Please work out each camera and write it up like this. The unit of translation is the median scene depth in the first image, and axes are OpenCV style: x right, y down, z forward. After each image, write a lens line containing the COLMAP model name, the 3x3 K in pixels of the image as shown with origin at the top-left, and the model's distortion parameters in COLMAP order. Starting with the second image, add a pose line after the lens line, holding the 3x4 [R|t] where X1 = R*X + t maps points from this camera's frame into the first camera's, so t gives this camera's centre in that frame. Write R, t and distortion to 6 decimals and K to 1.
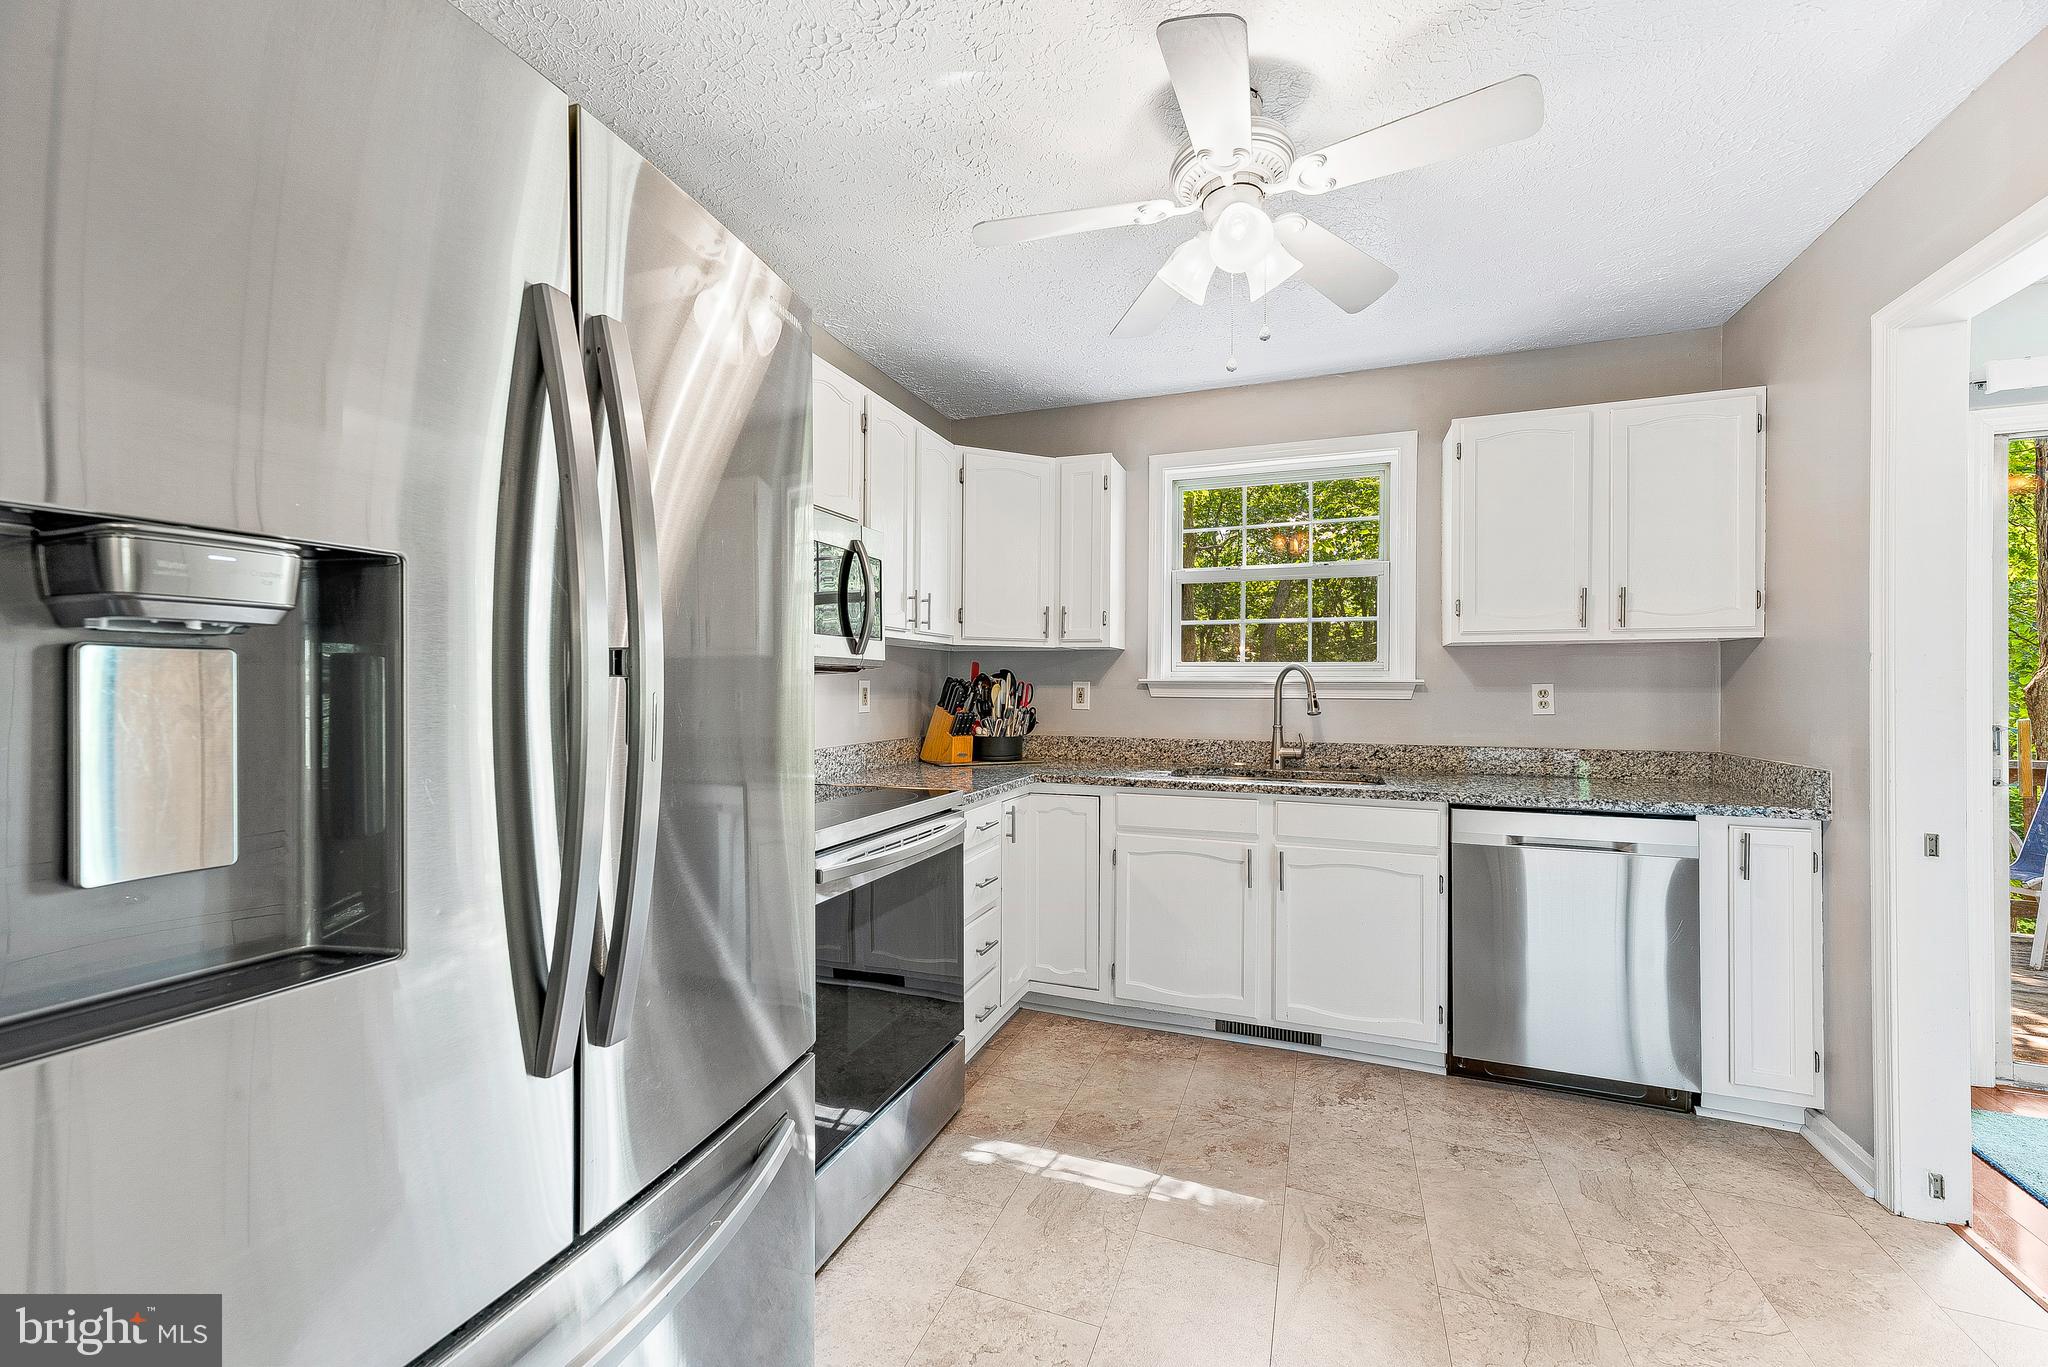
lens RADIAL K [[823.3, 0, 1011.4], [0, 823.3, 684.2], [0, 0, 1]] dist [0.014795, -0.000238]
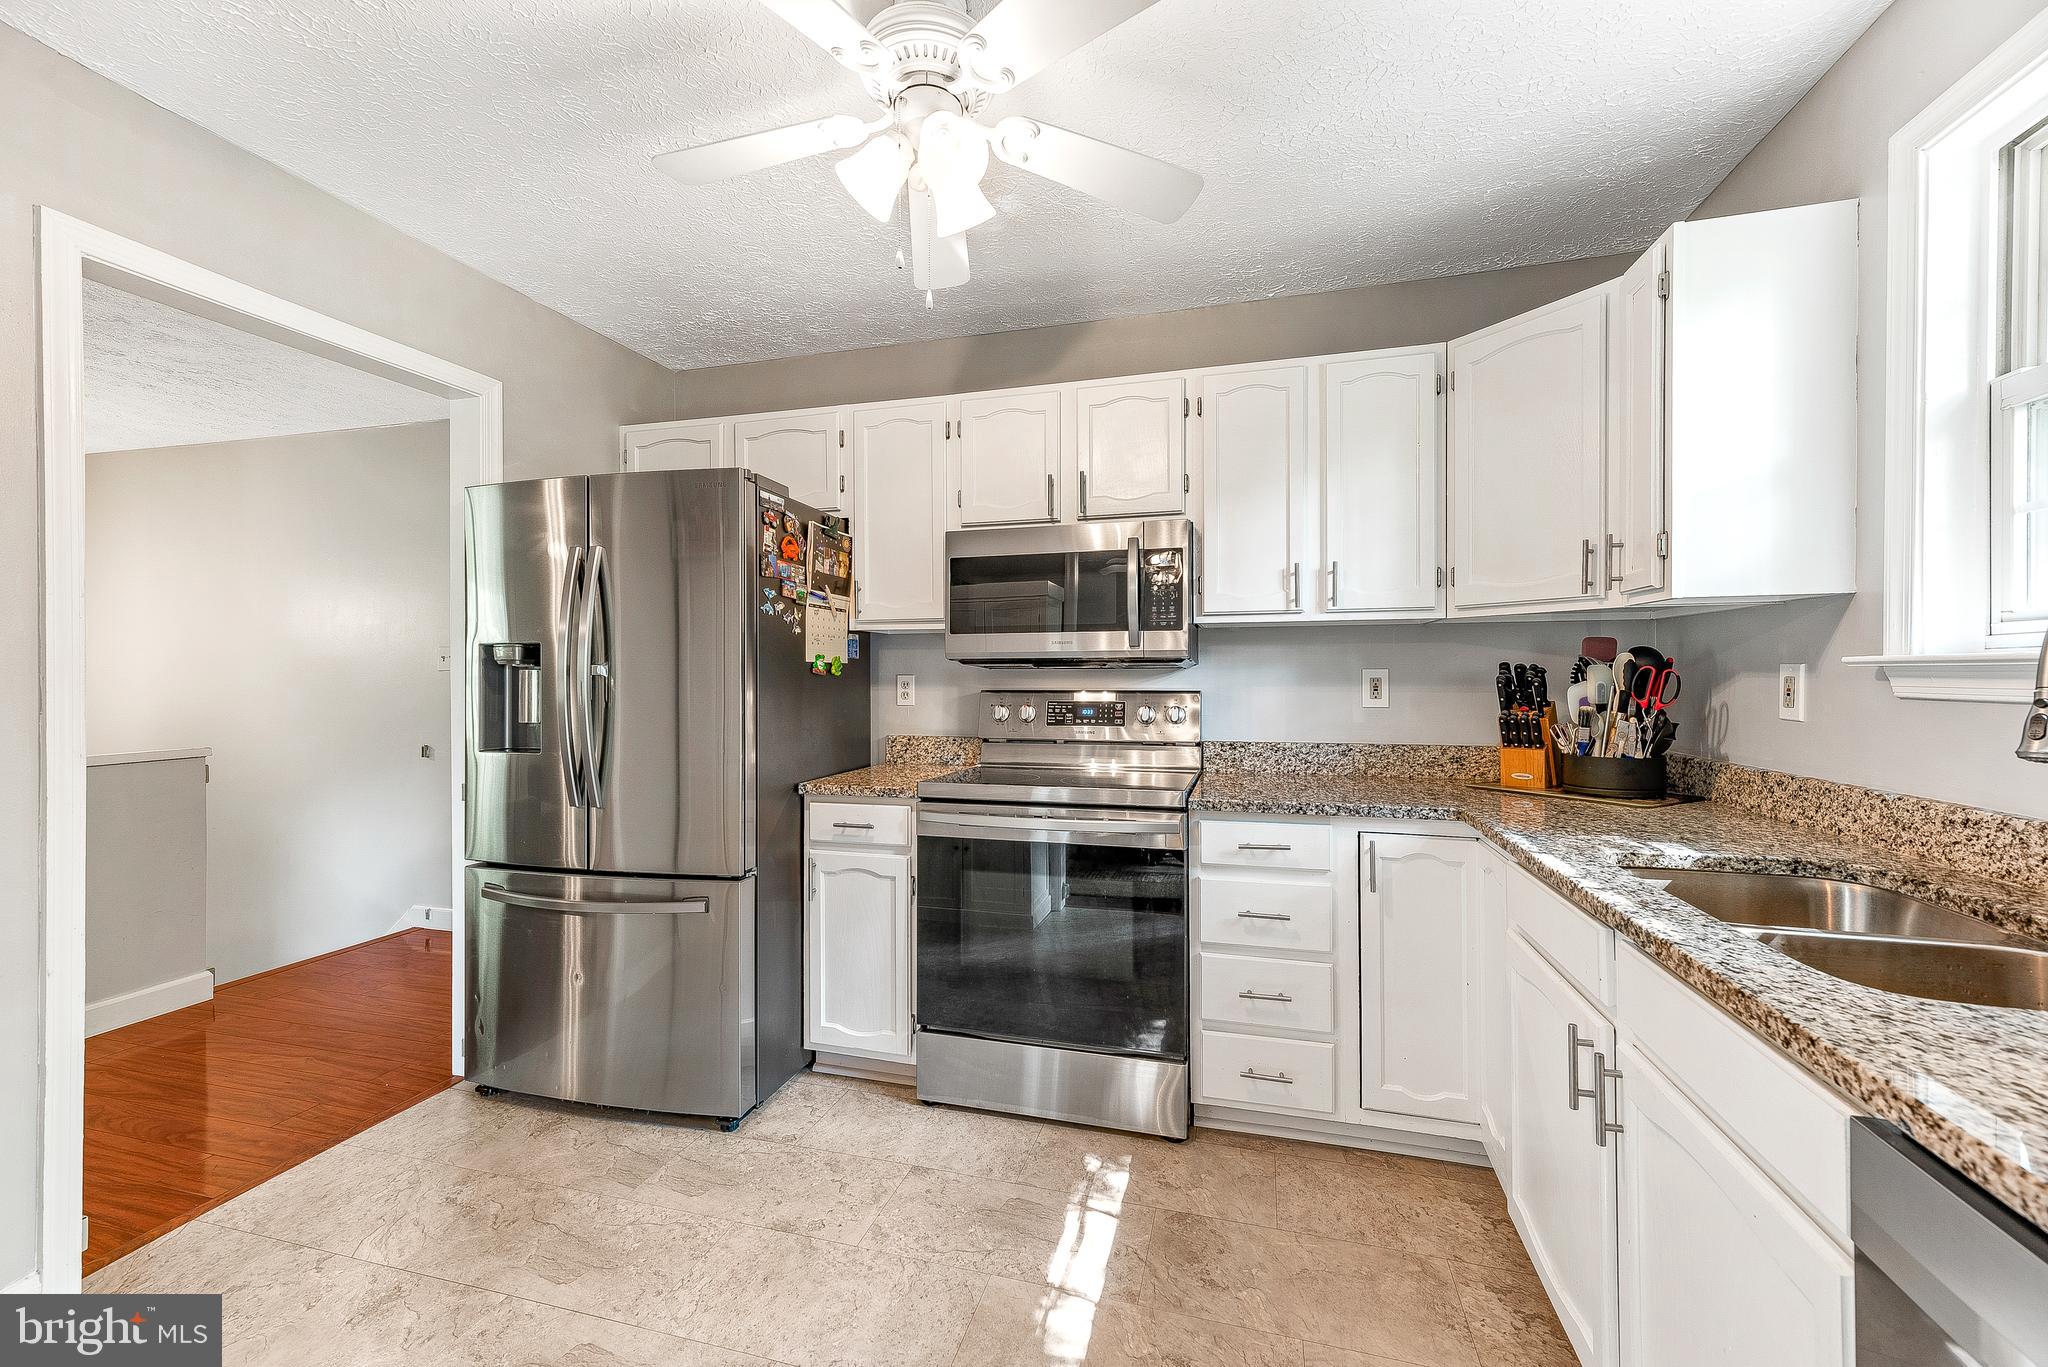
lens RADIAL K [[823.3, 0, 1028.1], [0, 823.3, 683.1], [0, 0, 1]] dist [0.014795, -0.000238]
pose [[0.101466, 0.001990, -0.994837, 0.723794], [0.003798, 0.999990, 0.002388, 0.006898], [0.994832, -0.004021, 0.101458, 0.654052]]
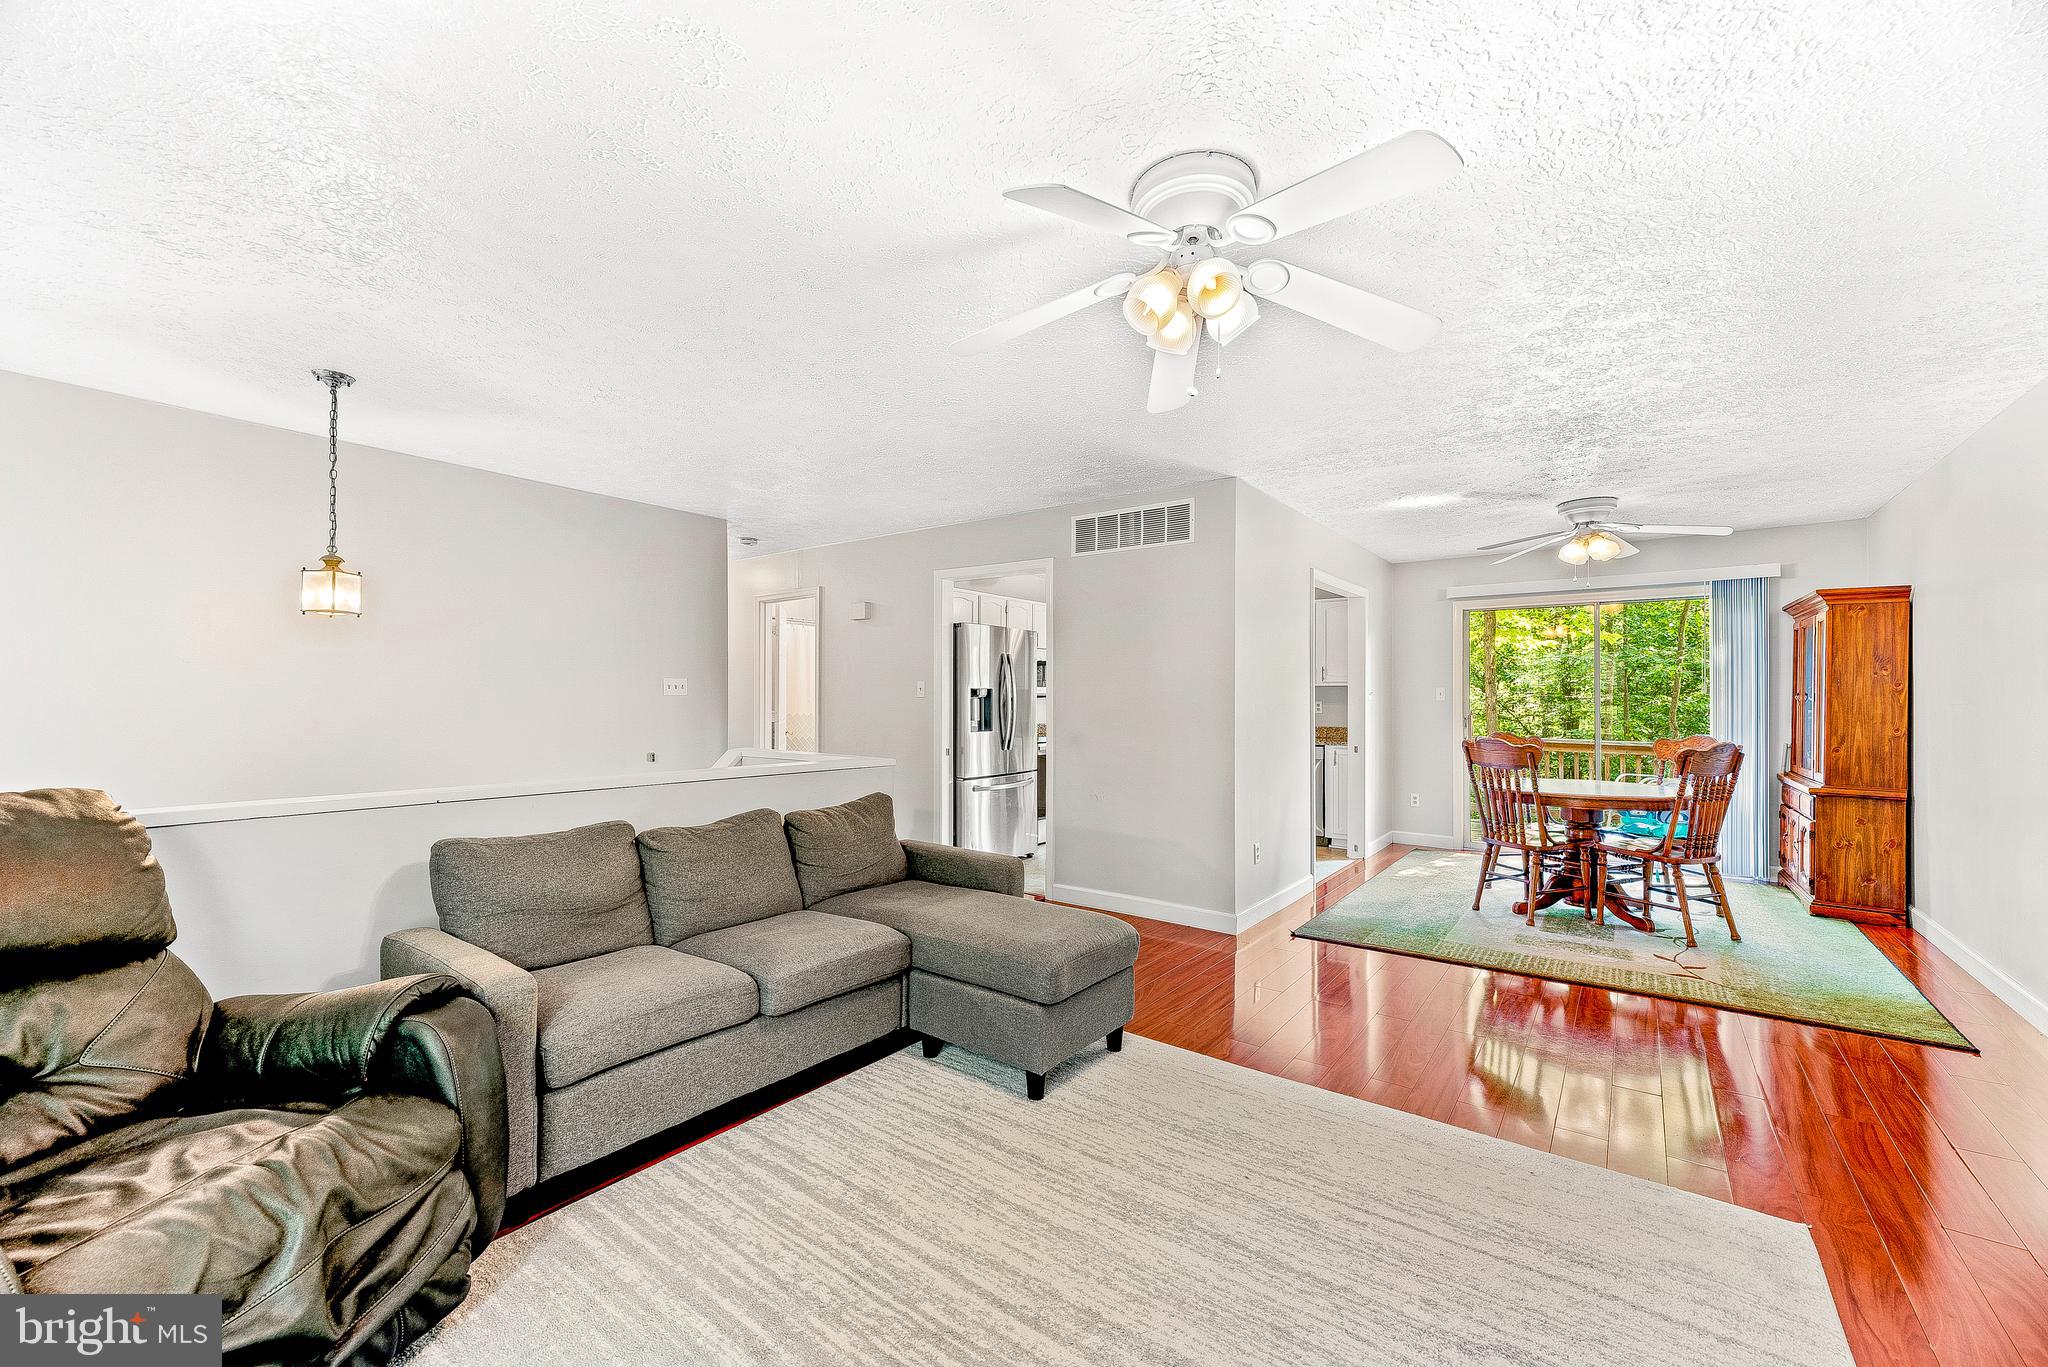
lens RADIAL K [[823.3, 0, 1022.3], [0, 823.3, 691.3], [0, 0, 1]] dist [0.014795, -0.000238]
pose [[0.961031, -0.001234, -0.276437, 0.539444], [0.001464, 0.999999, 0.000626, -0.033050], [0.276436, -0.001006, 0.961032, -1.961931]]
